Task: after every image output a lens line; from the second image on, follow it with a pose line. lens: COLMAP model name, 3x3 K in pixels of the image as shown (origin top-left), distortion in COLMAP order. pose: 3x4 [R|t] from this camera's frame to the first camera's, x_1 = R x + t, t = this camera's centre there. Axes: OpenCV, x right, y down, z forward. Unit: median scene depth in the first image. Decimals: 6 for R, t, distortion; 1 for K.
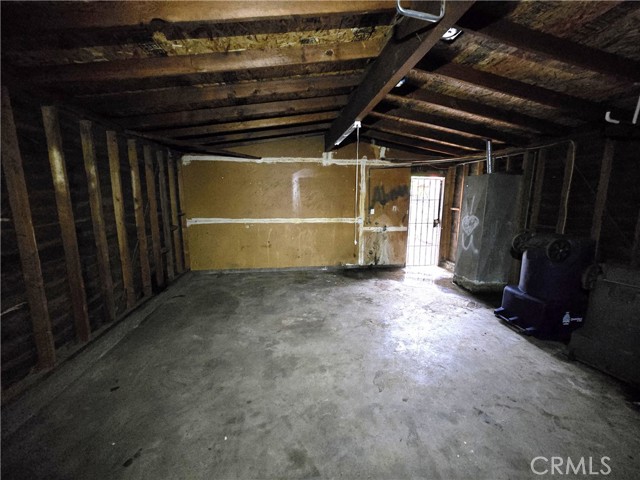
lens RADIAL K [[262.1, 0, 322.4], [0, 262.1, 243.8], [0, 0, 1]] dist [-0.002656, 0.000103]
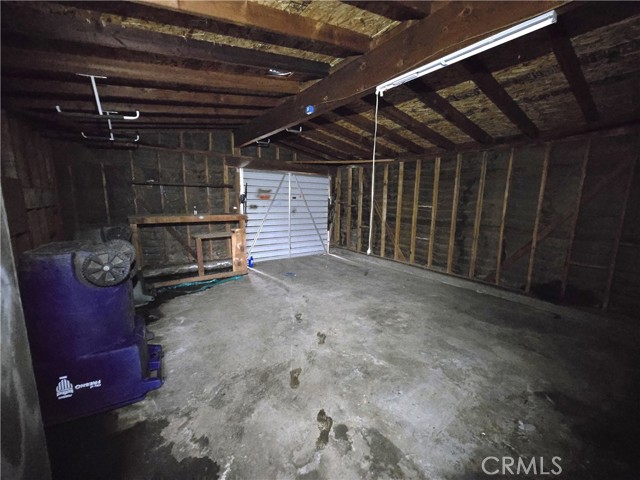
lens RADIAL K [[262.1, 0, 322.4], [0, 262.1, 243.8], [0, 0, 1]] dist [-0.002656, 0.000103]
pose [[-0.886651, 0.056680, -0.458953, 0.604257], [-0.093319, 0.950113, 0.297619, -0.244420], [0.452926, 0.306713, -0.837129, 1.607376]]
